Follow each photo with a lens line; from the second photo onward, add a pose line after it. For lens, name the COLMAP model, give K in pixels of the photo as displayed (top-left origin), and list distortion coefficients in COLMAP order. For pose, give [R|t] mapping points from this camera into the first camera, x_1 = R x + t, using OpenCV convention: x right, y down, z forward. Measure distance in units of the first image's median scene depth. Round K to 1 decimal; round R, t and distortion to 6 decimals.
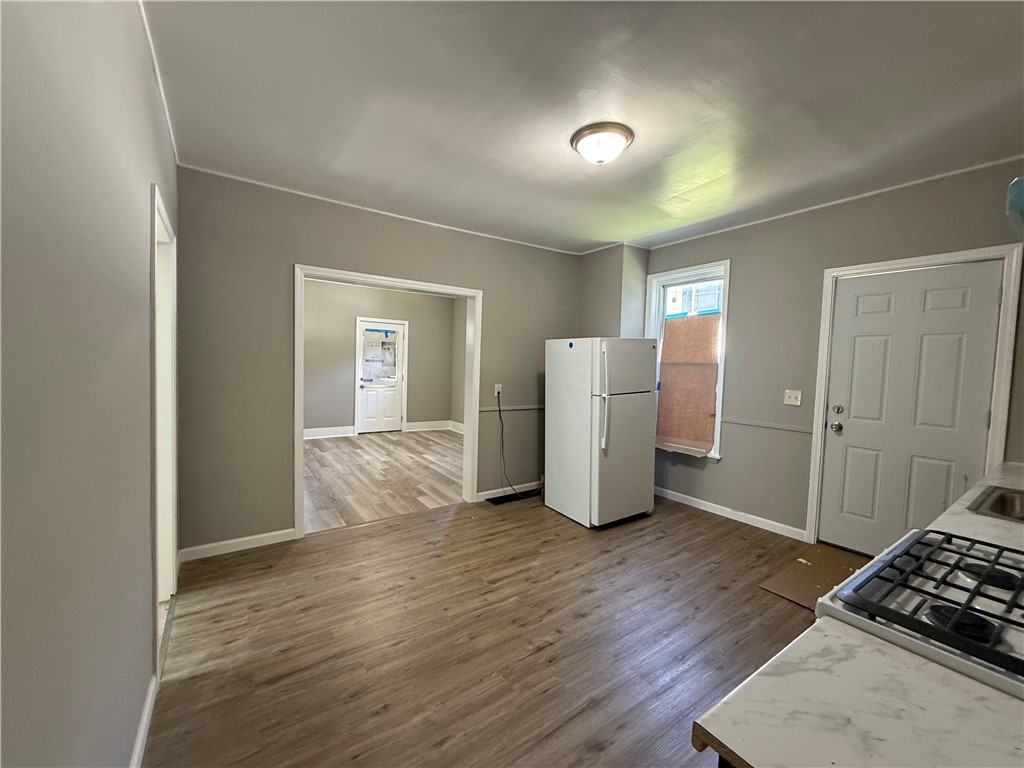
lens RADIAL K [[404.9, 0, 512.0], [0, 404.9, 384.0], [0, 0, 1]] dist [0.001060, 0.000468]
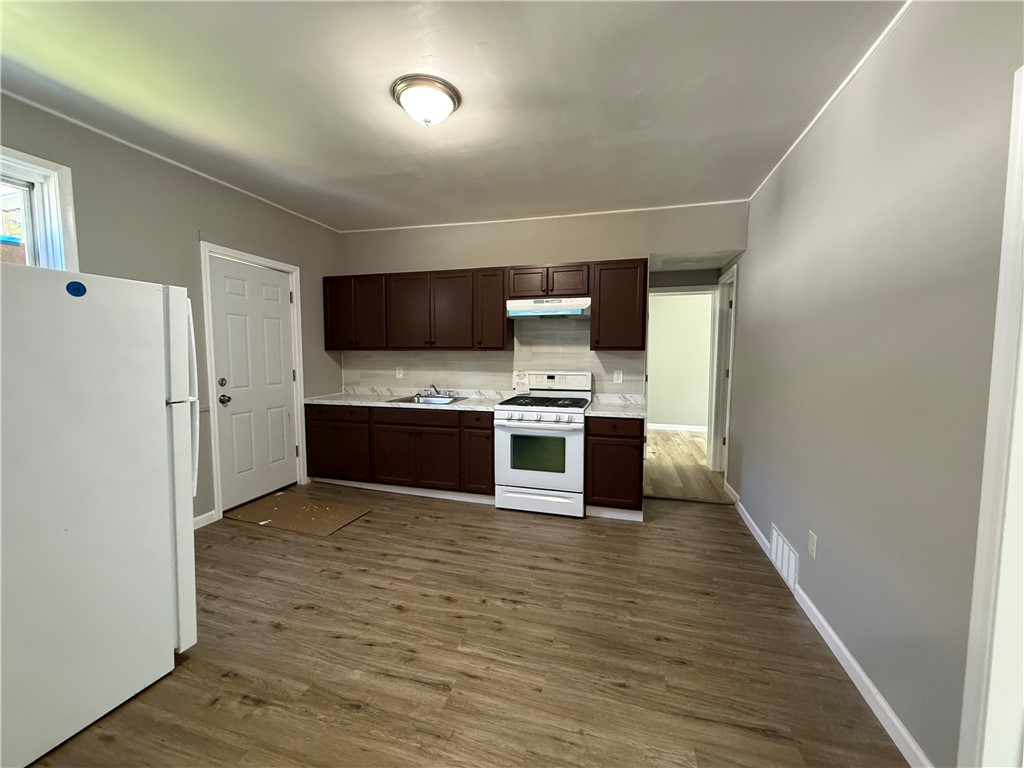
lens RADIAL K [[412.2, 0, 509.3], [0, 412.2, 380.8], [0, 0, 1]] dist [0.000677, 0.000132]
pose [[-0.627521, -0.084958, 0.773950, -0.735128], [0.020791, 0.991846, 0.125734, -0.090003], [-0.778322, 0.094992, -0.620638, 1.633048]]
